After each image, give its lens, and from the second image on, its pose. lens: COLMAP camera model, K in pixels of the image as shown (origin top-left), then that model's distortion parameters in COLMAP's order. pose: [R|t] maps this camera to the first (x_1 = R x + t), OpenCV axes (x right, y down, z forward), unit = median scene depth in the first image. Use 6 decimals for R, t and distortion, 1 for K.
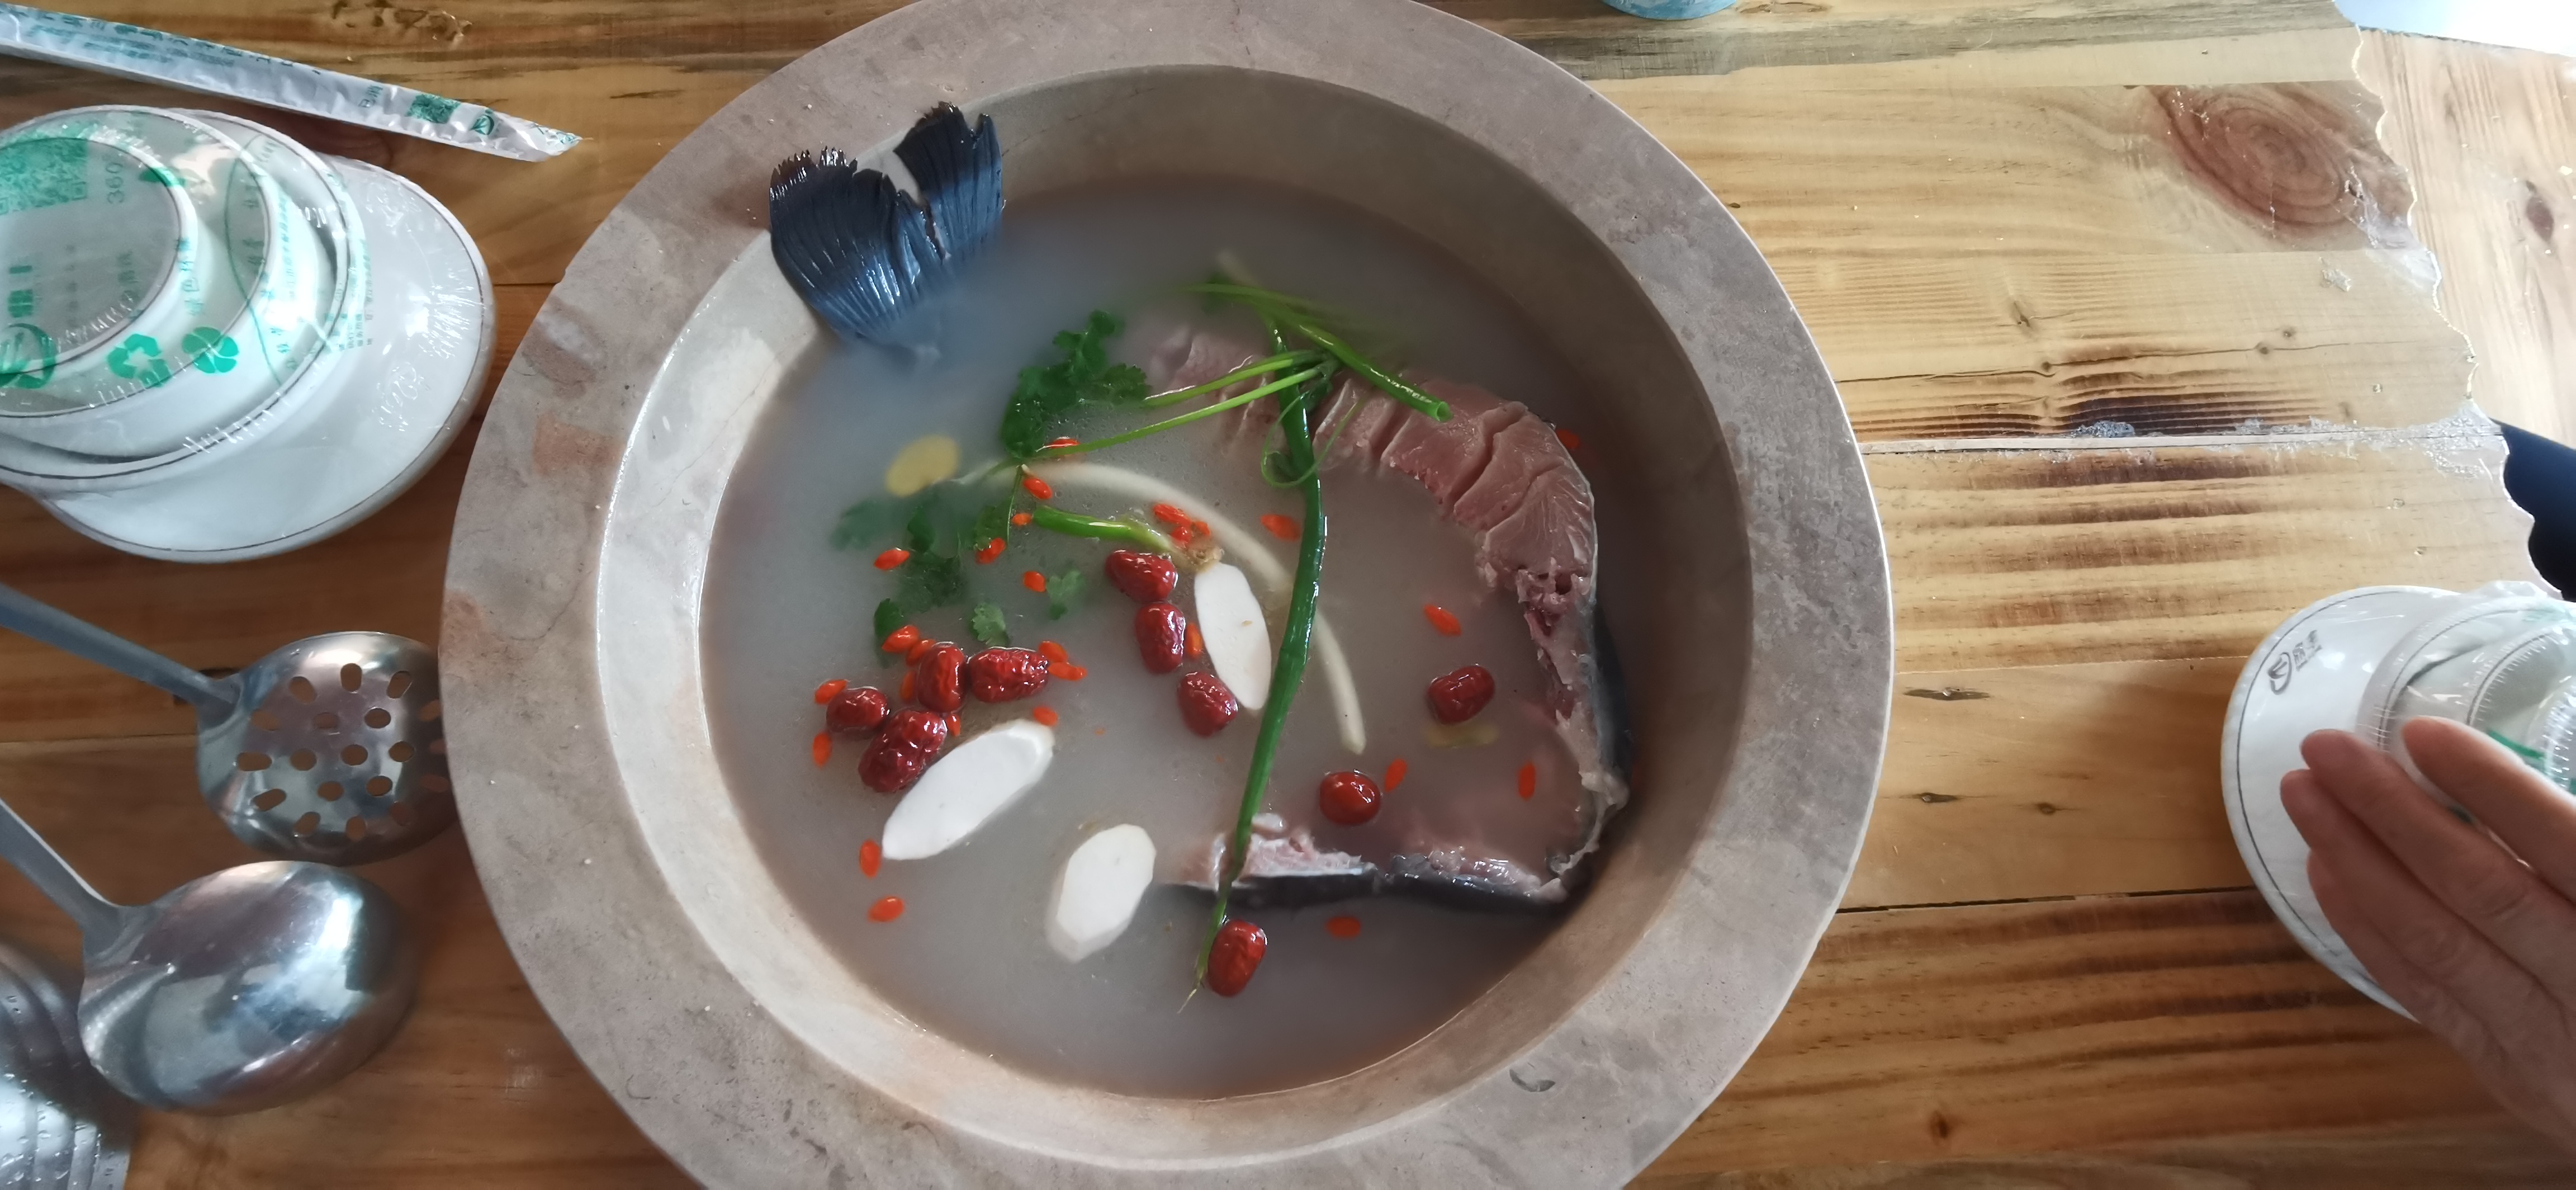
lens RADIAL K [[1340.0, 0, 1398.7], [0, 1340.0, 685.3], [0, 0, 1]] dist [-0.000537, 0.004540]
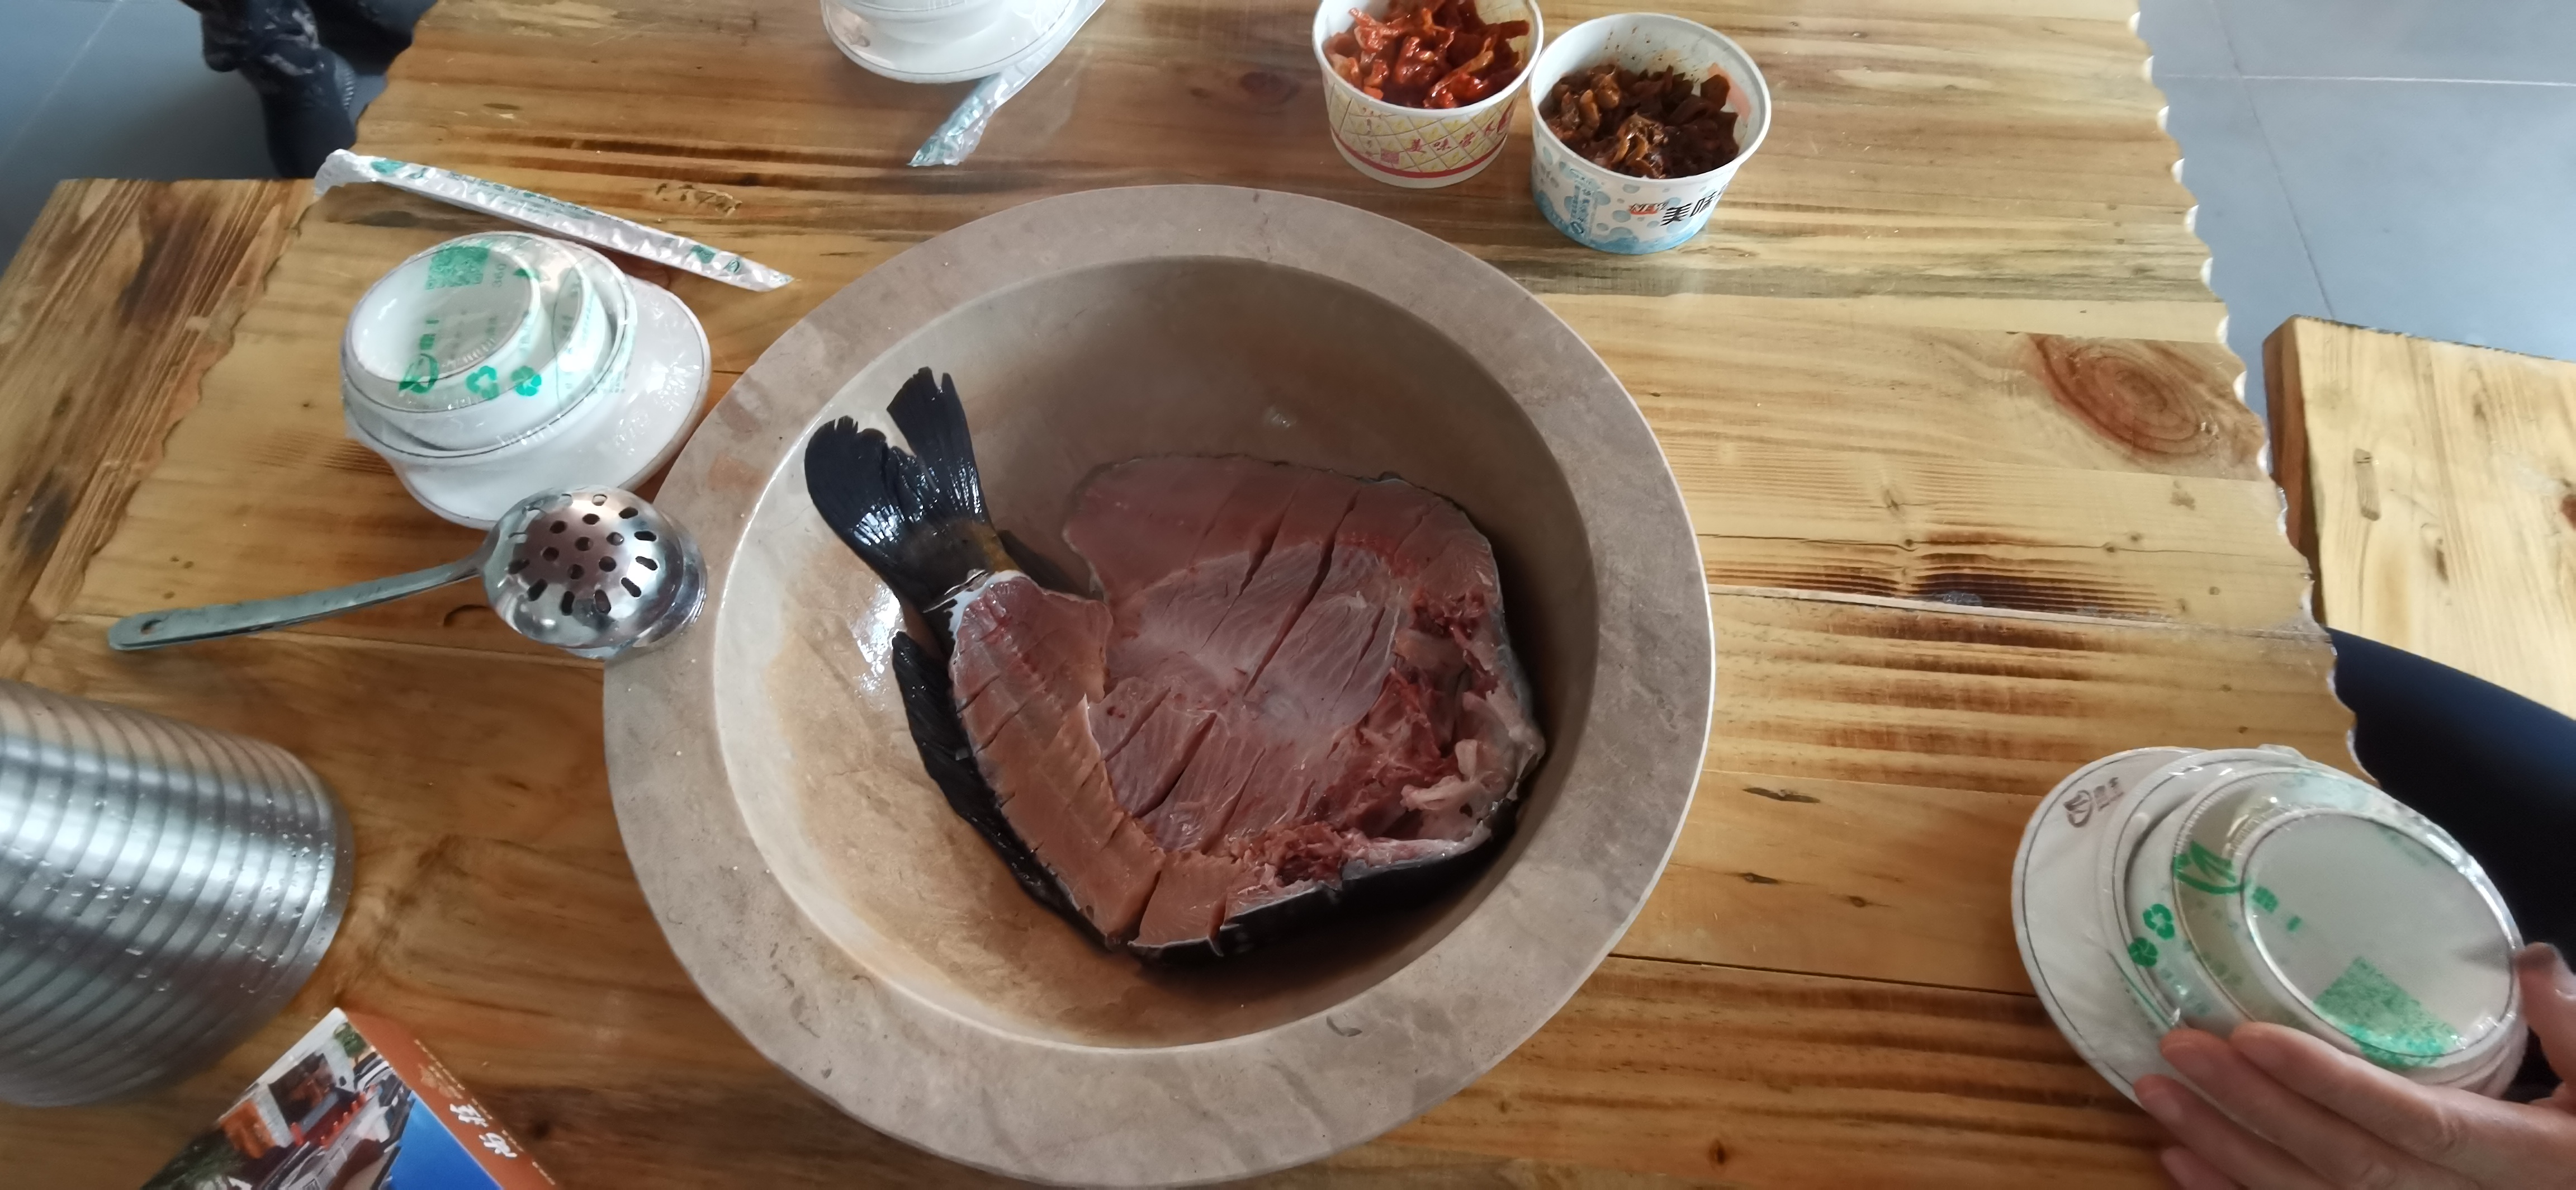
lens RADIAL K [[1266.9, 0, 1313.5], [0, 1266.9, 611.4], [0, 0, 1]] dist [-0.020811, 0.001414]
pose [[0.984868, 0.101642, -0.140374, 0.158167], [-0.126688, 0.974932, -0.182917, 0.112255], [0.118263, 0.197932, 0.973055, -0.162659]]
